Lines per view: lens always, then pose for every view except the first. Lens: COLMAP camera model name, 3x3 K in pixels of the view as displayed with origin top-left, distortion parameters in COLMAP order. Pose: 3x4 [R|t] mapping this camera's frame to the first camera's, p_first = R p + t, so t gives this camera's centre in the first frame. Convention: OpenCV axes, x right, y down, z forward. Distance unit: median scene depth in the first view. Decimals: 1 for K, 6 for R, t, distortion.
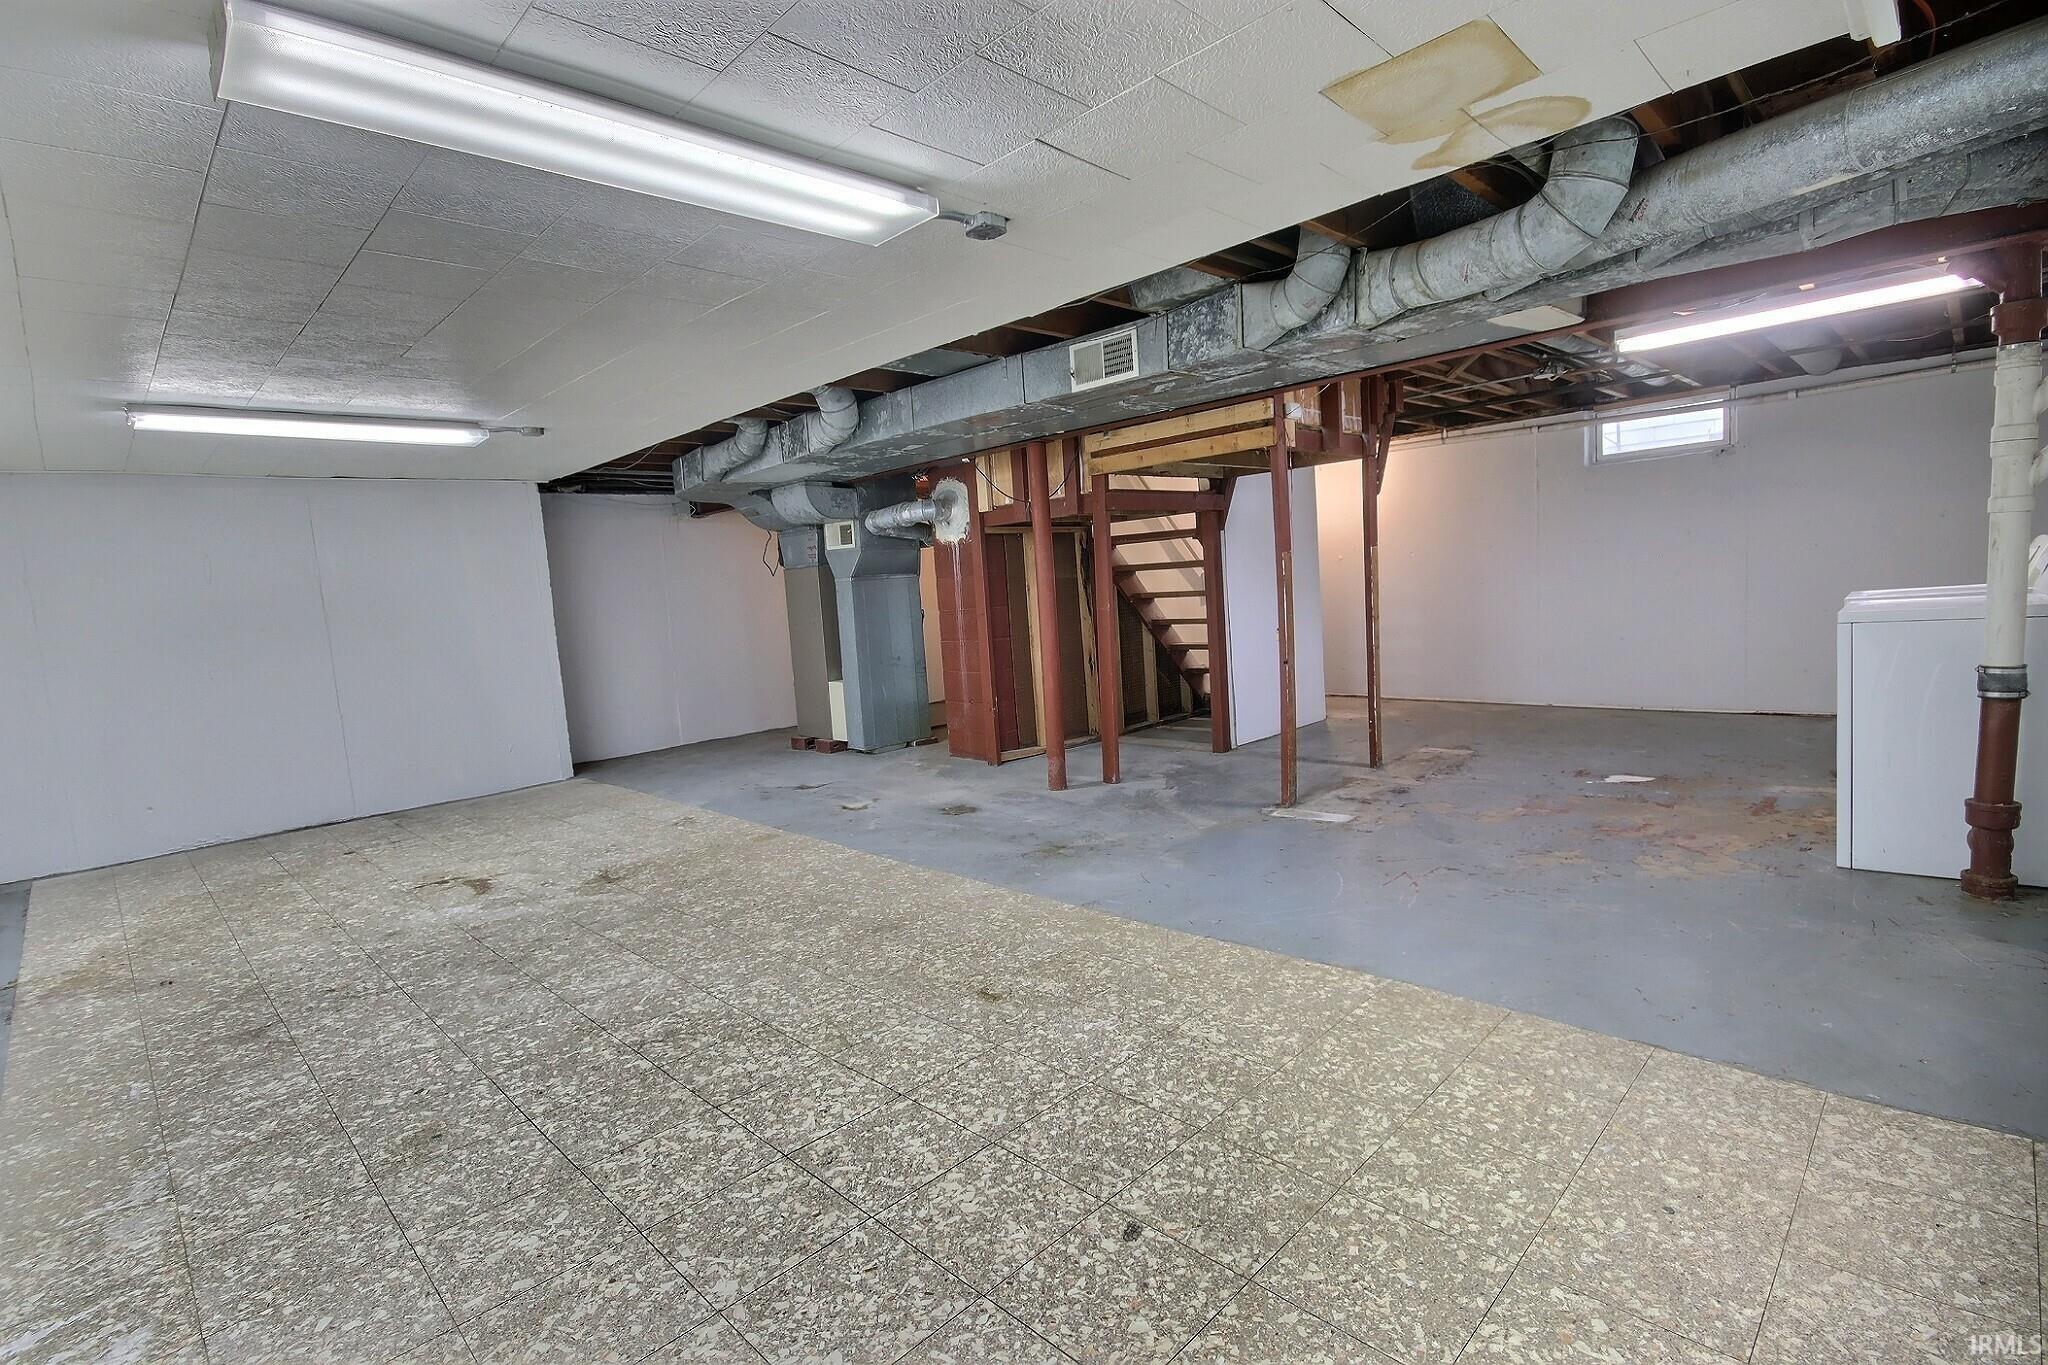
lens RADIAL K [[965.7, 0, 1025.0], [0, 965.7, 656.5], [0, 0, 1]] dist [-0.023615, 0.020067]
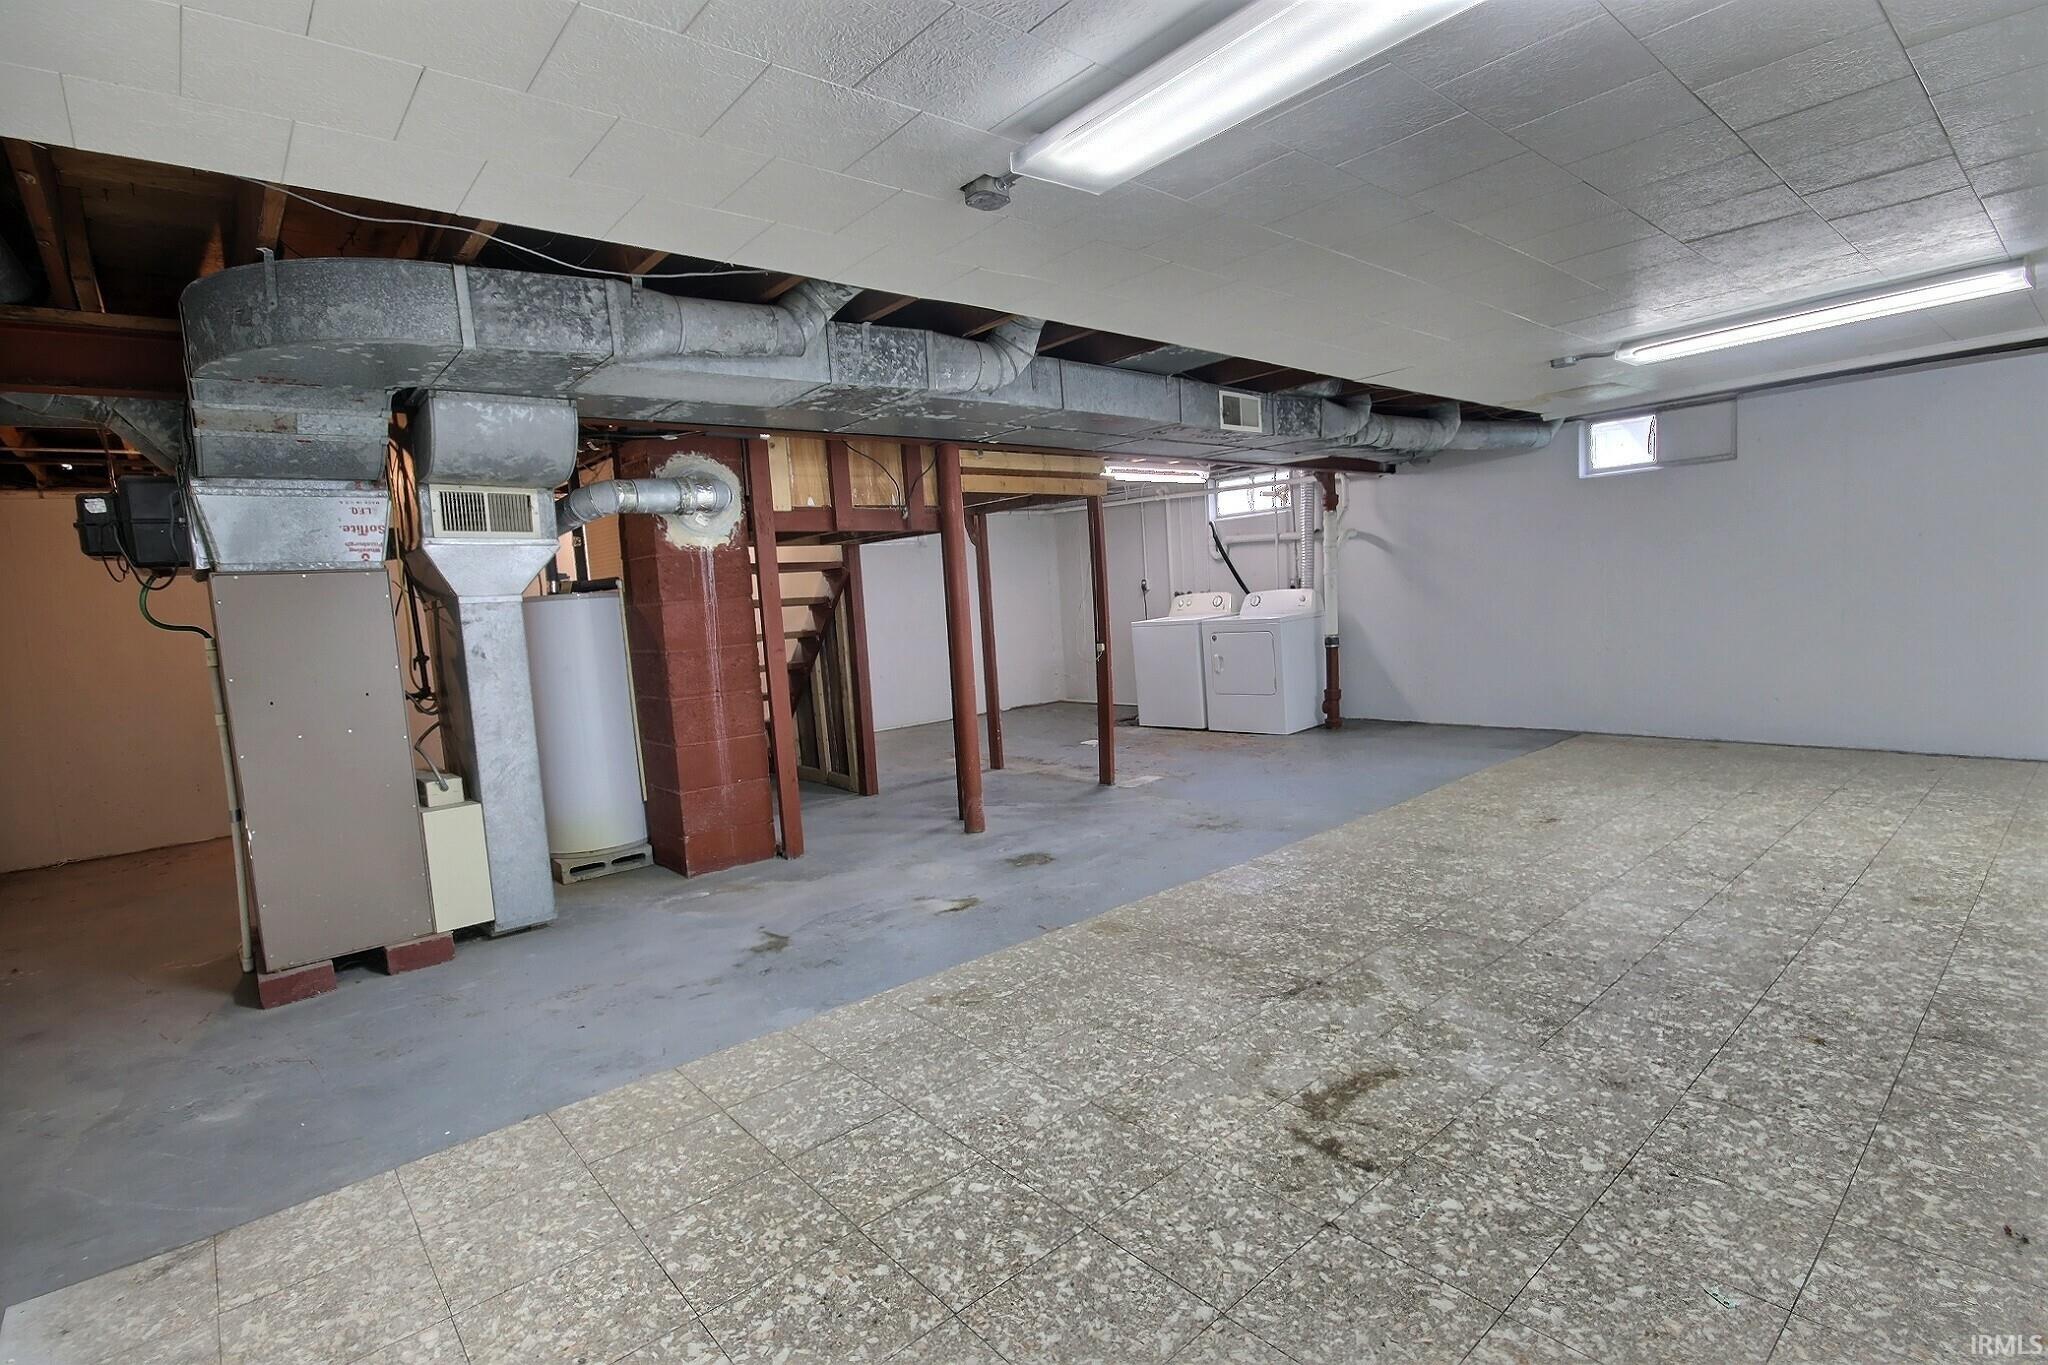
lens RADIAL K [[952.2, 0, 1030.1], [0, 952.2, 701.8], [0, 0, 1]] dist [-0.001523, -0.001556]
pose [[0.077304, -0.046563, 0.995920, -1.402629], [0.131142, 0.990705, 0.036140, -0.013595], [-0.988345, 0.127813, 0.082692, 1.424605]]
